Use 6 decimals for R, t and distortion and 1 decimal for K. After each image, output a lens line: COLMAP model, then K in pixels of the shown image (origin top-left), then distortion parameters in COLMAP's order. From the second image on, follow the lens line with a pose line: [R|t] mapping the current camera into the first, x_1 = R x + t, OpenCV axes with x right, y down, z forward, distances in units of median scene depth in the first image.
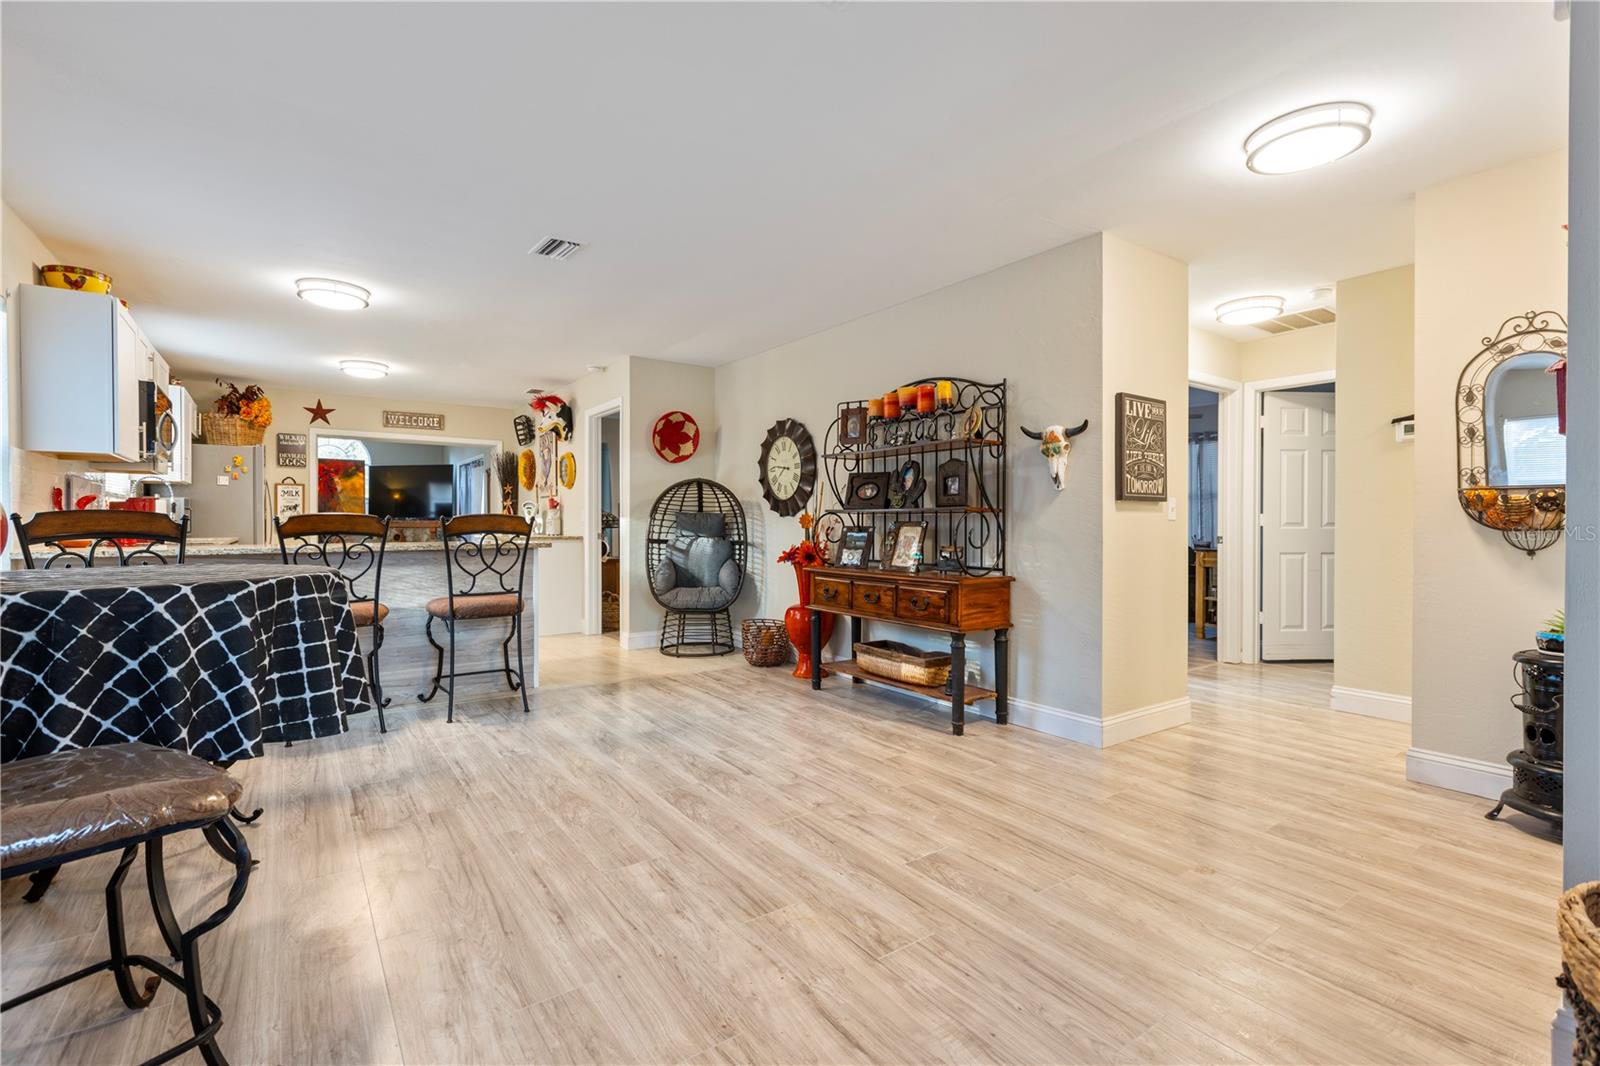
lens RADIAL K [[716.7, 0, 796.9], [0, 716.7, 525.0], [0, 0, 1]] dist [0.004858, -0.001748]
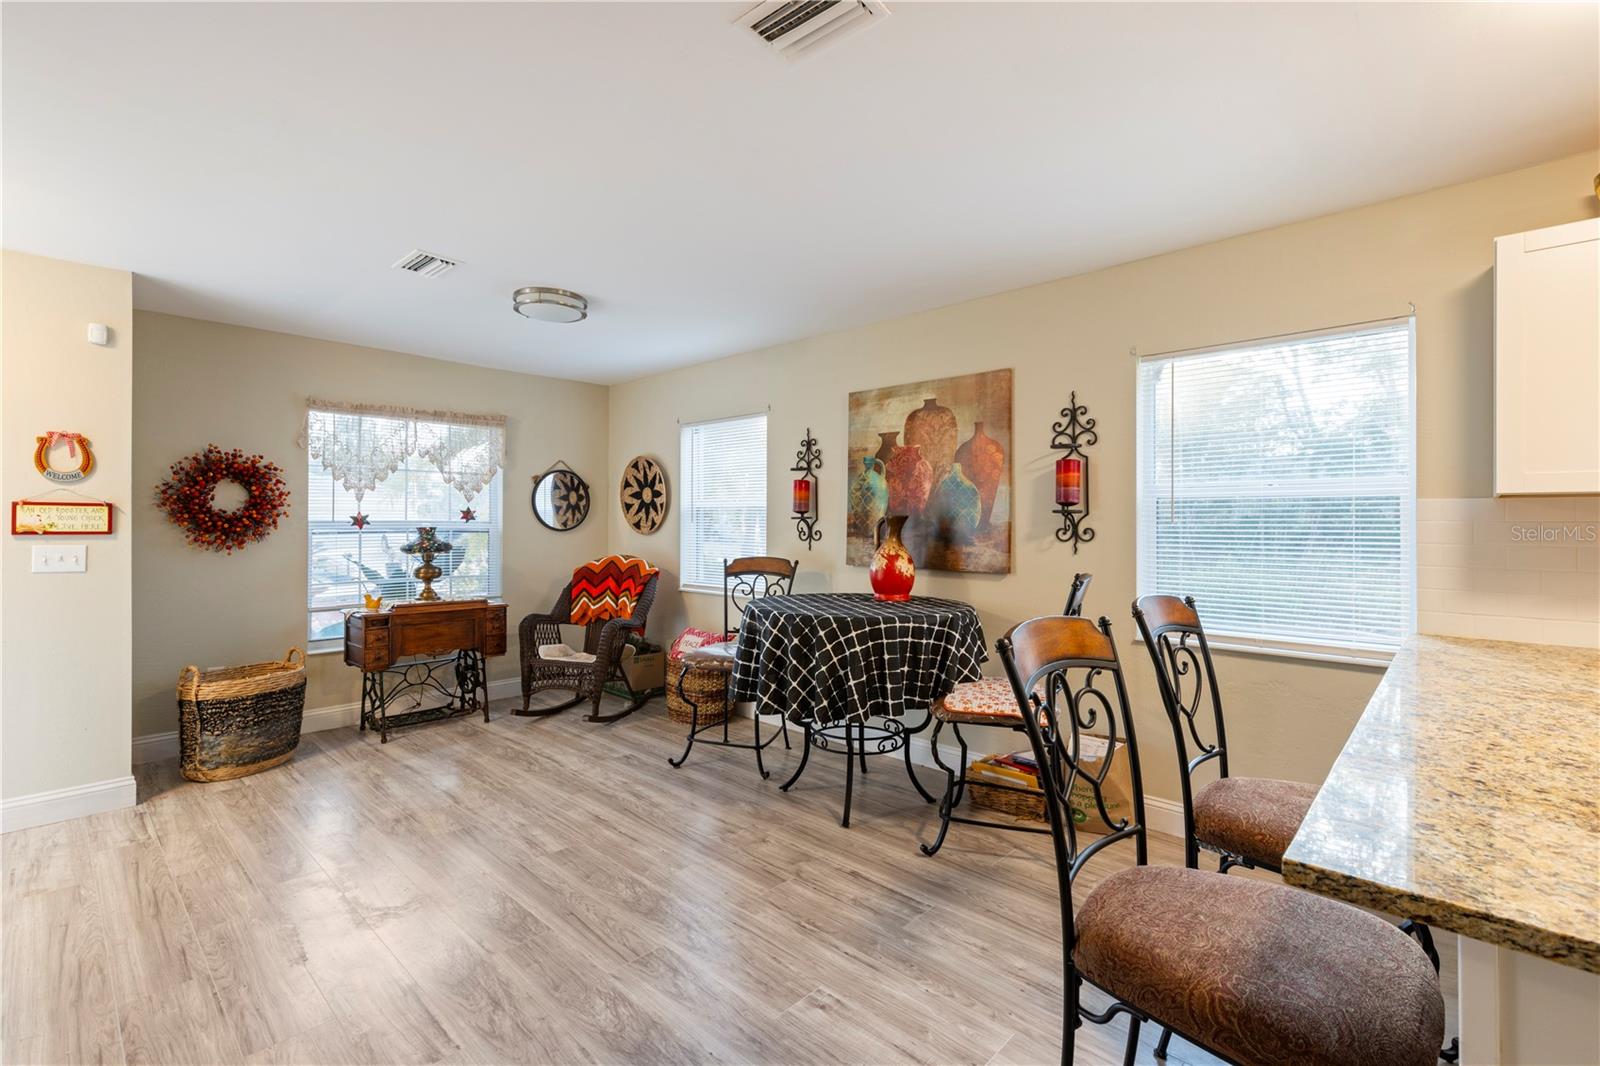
lens RADIAL K [[716.7, 0, 794.2], [0, 716.7, 519.7], [0, 0, 1]] dist [0.004858, -0.001748]
pose [[-0.980944, -0.006159, -0.194195, -0.269473], [-0.005750, 0.999980, -0.002666, -0.080190], [0.194208, -0.001498, -0.980959, 1.631048]]
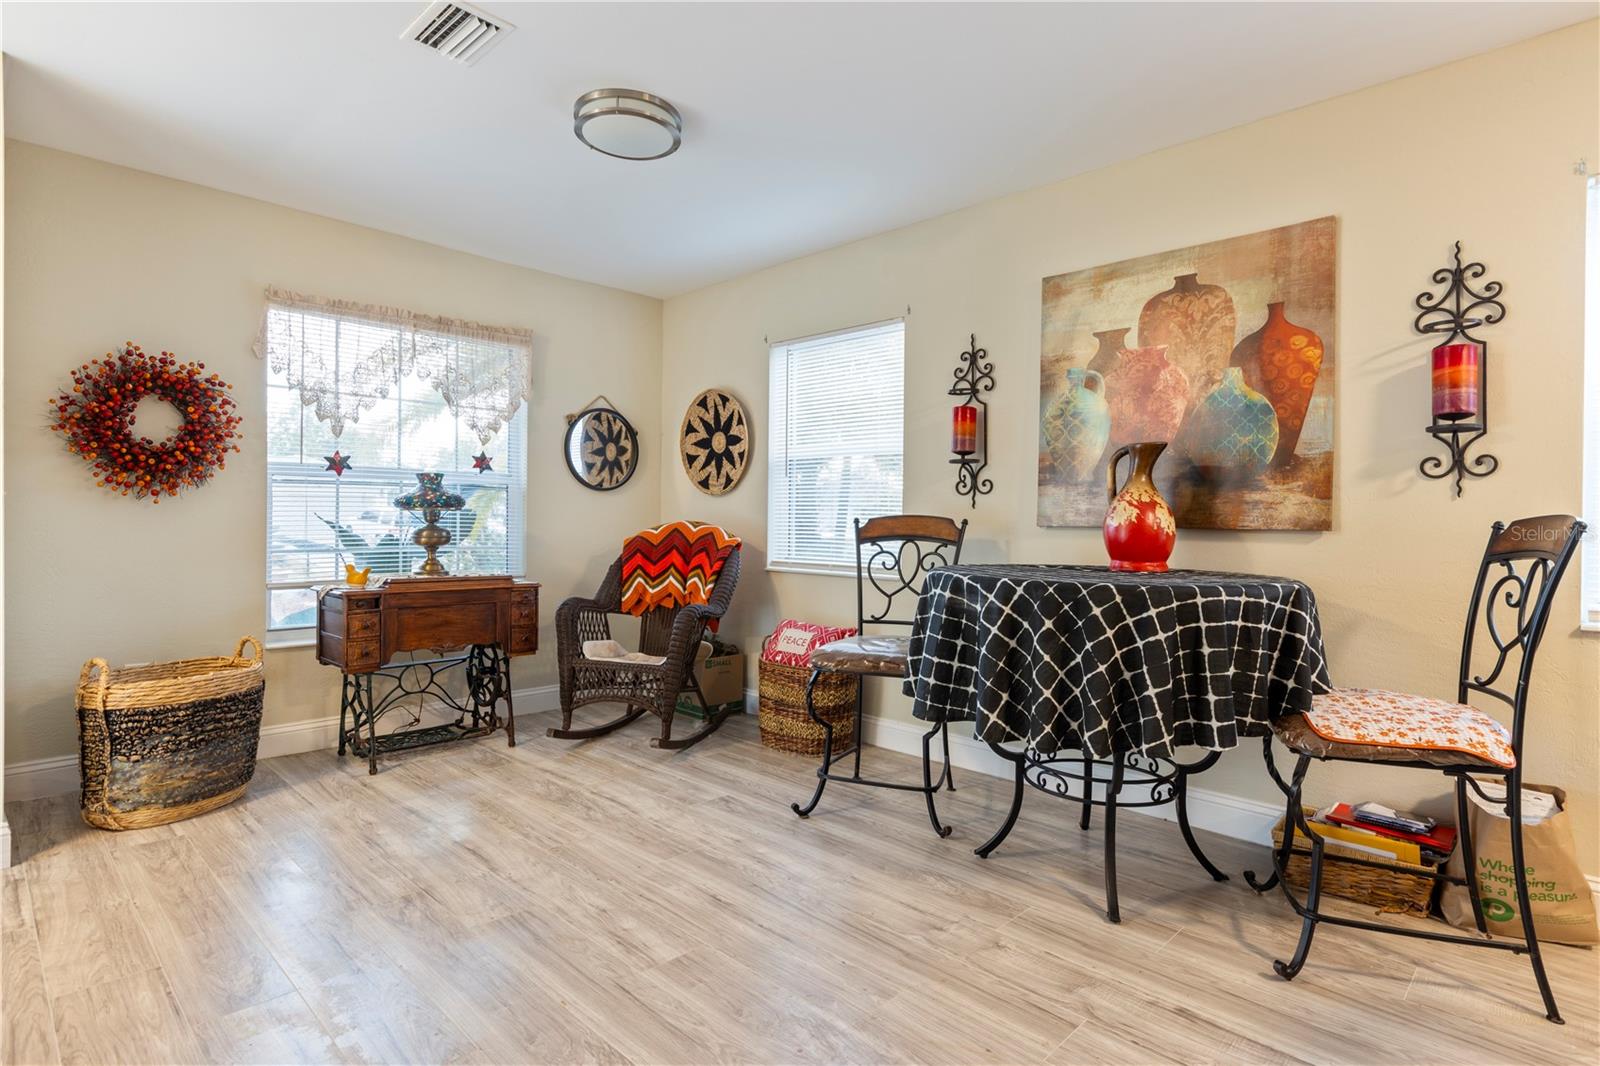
lens RADIAL K [[821.4, 0, 799.4], [0, 821.4, 524.7], [0, 0, 1]] dist [0.002775, -0.001568]
pose [[-0.983793, -0.012292, -0.178888, -0.136465], [-0.013820, 0.999878, 0.007298, -0.007198], [0.178776, 0.009652, -0.983842, 1.330984]]
